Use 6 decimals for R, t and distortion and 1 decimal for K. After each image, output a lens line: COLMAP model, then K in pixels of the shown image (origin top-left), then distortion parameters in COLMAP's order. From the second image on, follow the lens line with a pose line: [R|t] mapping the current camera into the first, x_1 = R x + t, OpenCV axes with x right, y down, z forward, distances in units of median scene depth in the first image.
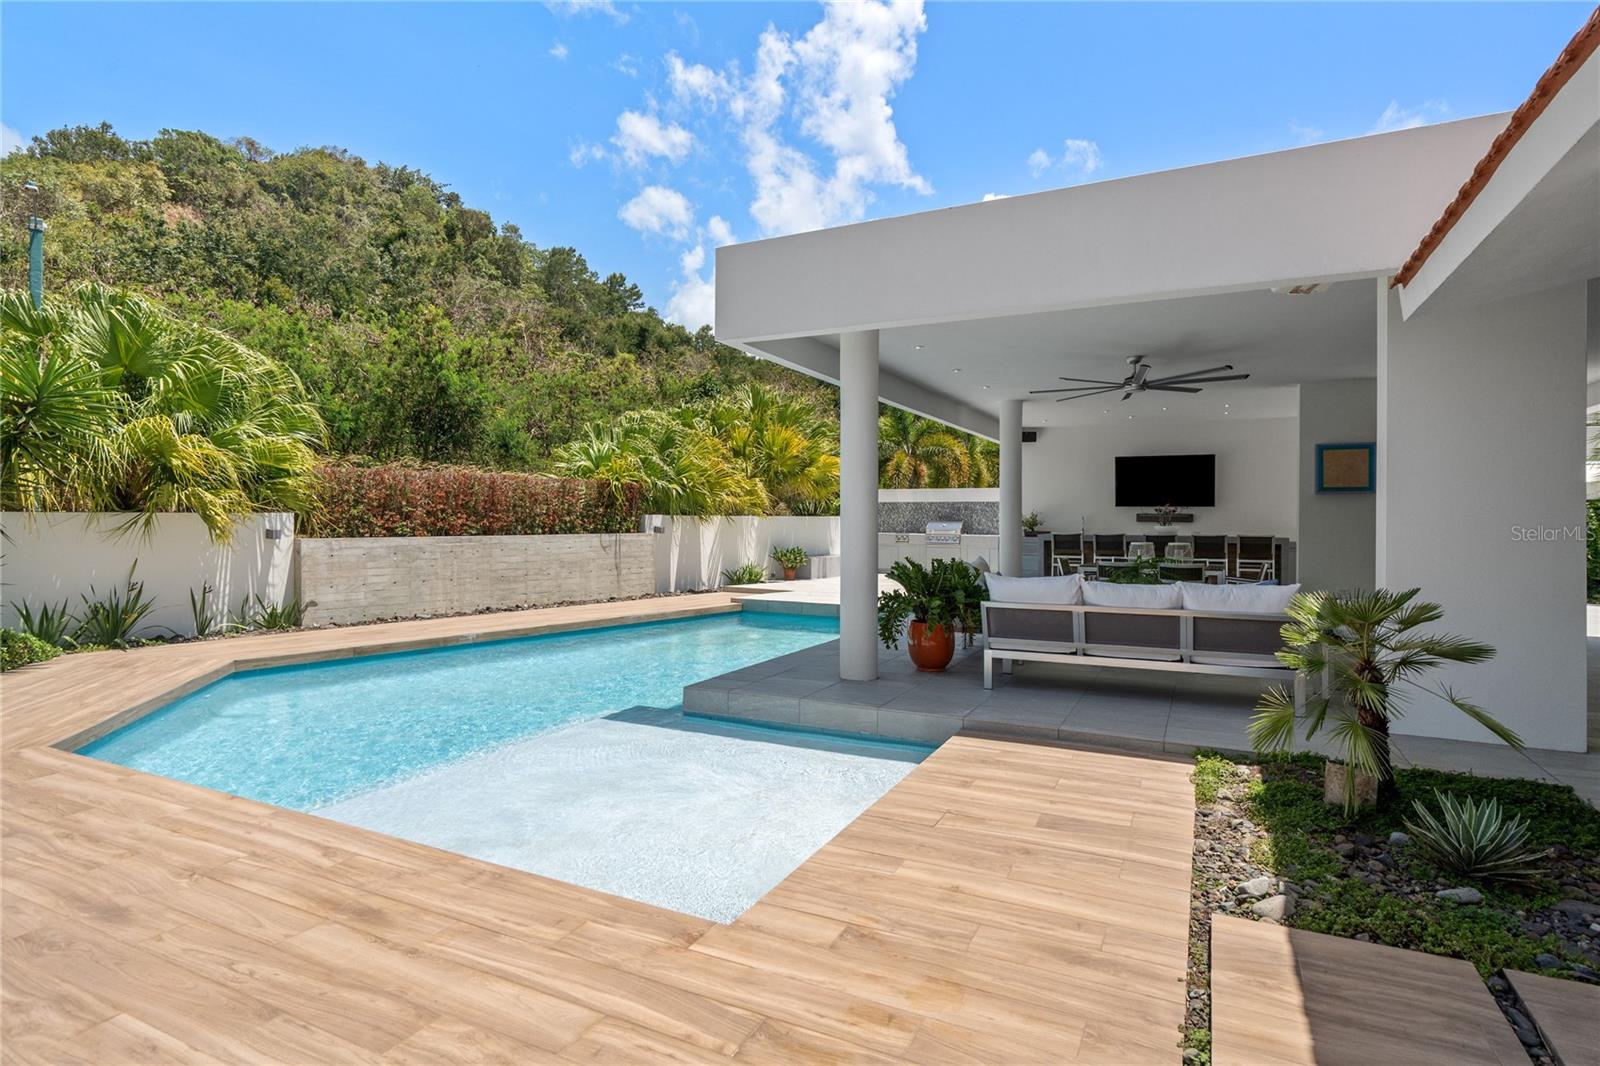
lens RADIAL K [[833.1, 0, 792.3], [0, 833.1, 517.7], [0, 0, 1]] dist [0.004432, 0.000701]
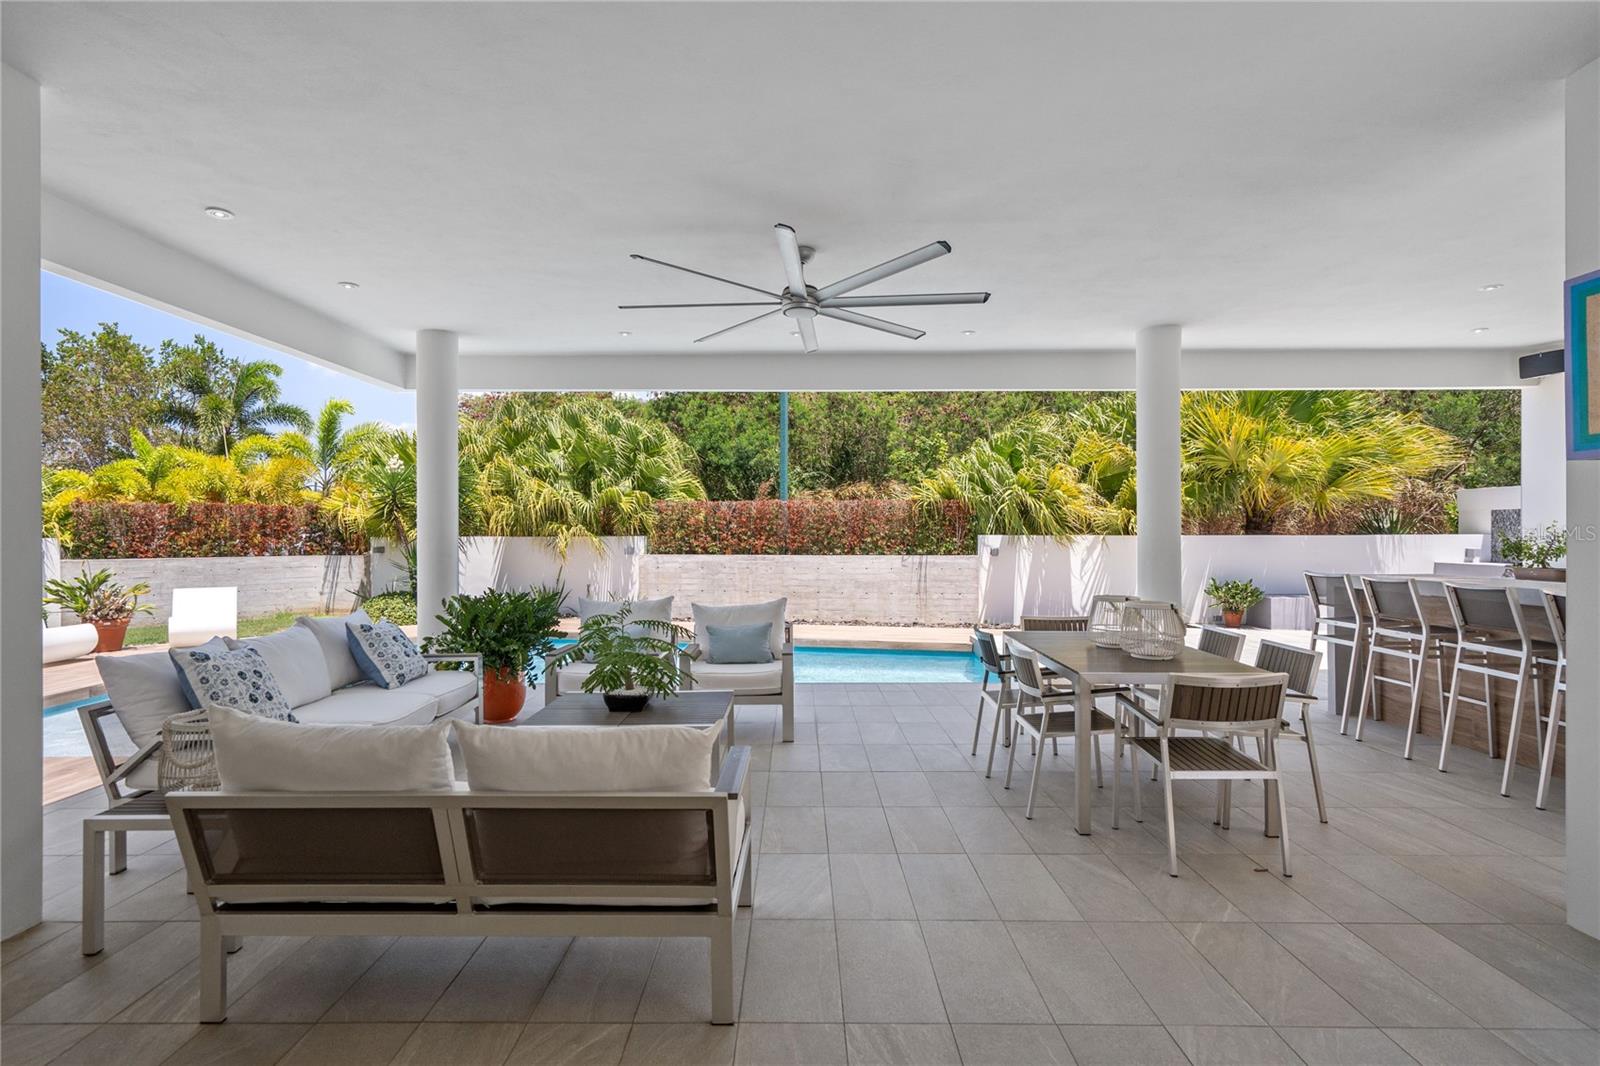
lens RADIAL K [[798.5, 0, 805.6], [0, 798.5, 528.4], [0, 0, 1]] dist [0.010174, 0.000599]
pose [[0.448706, -0.011831, -0.893601, 0.582678], [0.003963, 0.999929, -0.011249, -0.002053], [0.893671, 0.001506, 0.448721, 0.512481]]
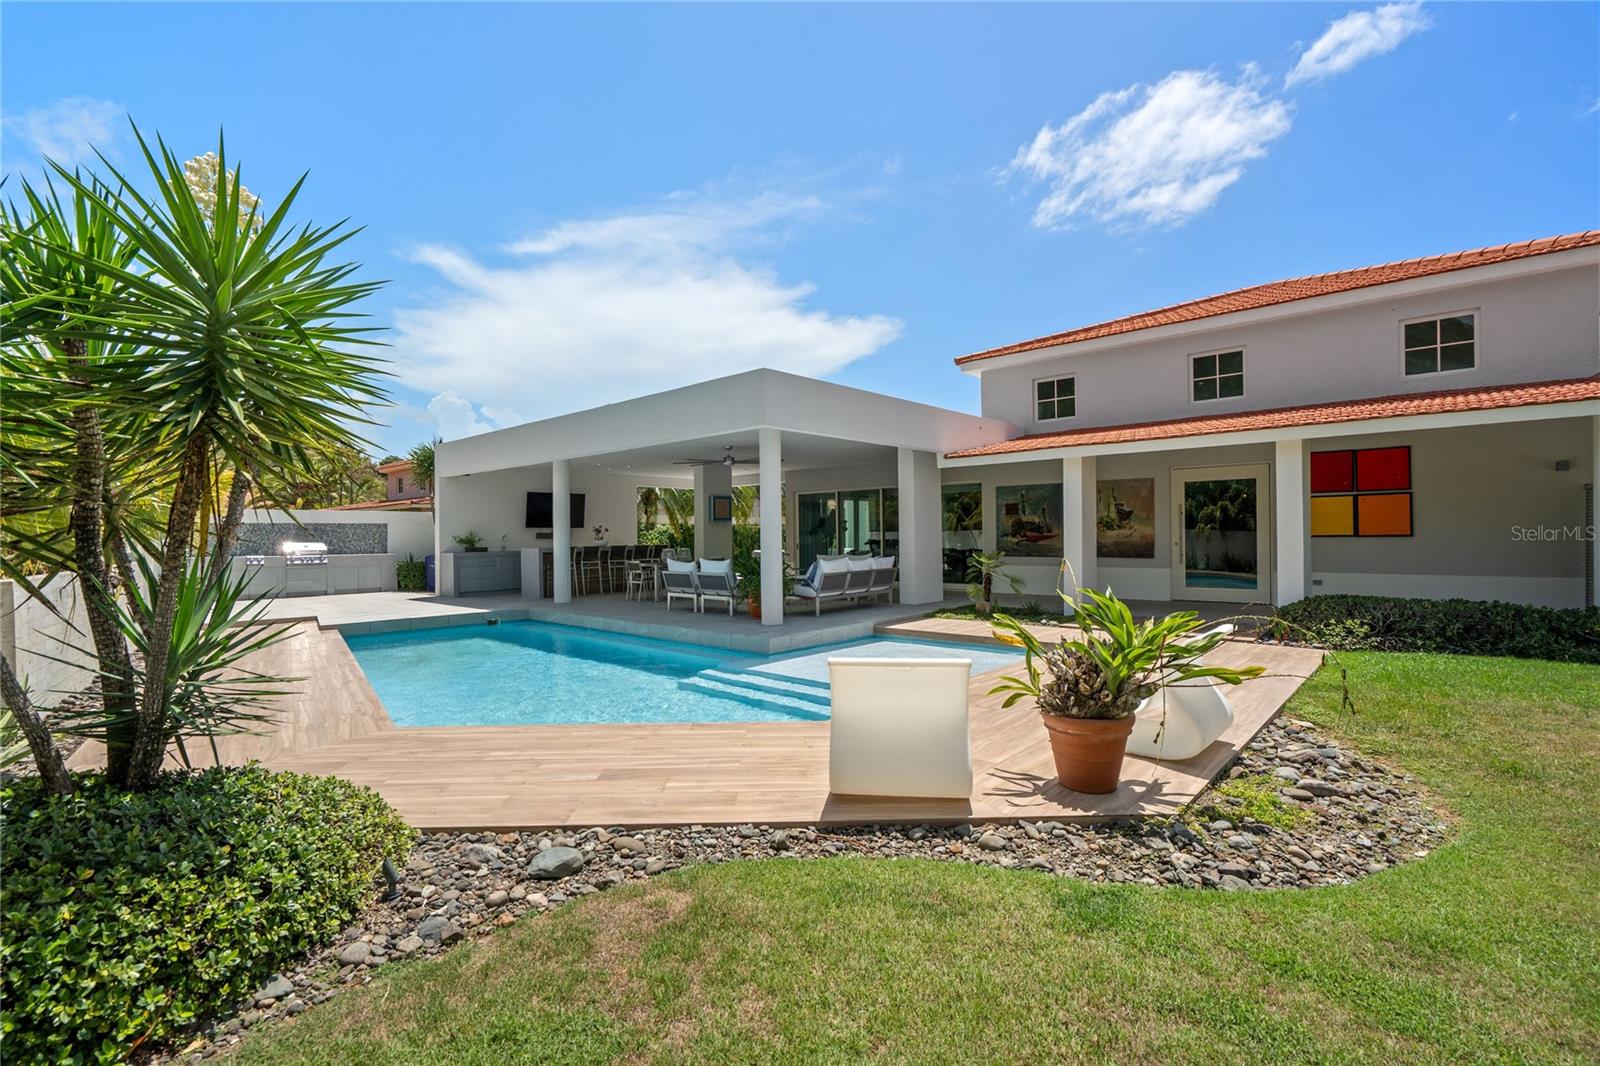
lens RADIAL K [[717.4, 0, 796.0], [0, 717.4, 534.4], [0, 0, 1]] dist [-0.001695, 0.000232]
pose [[0.273153, -0.003938, 0.961963, -0.709645], [0.012358, 0.999923, 0.000584, 0.002388], [-0.961891, 0.011729, 0.273181, 0.279665]]
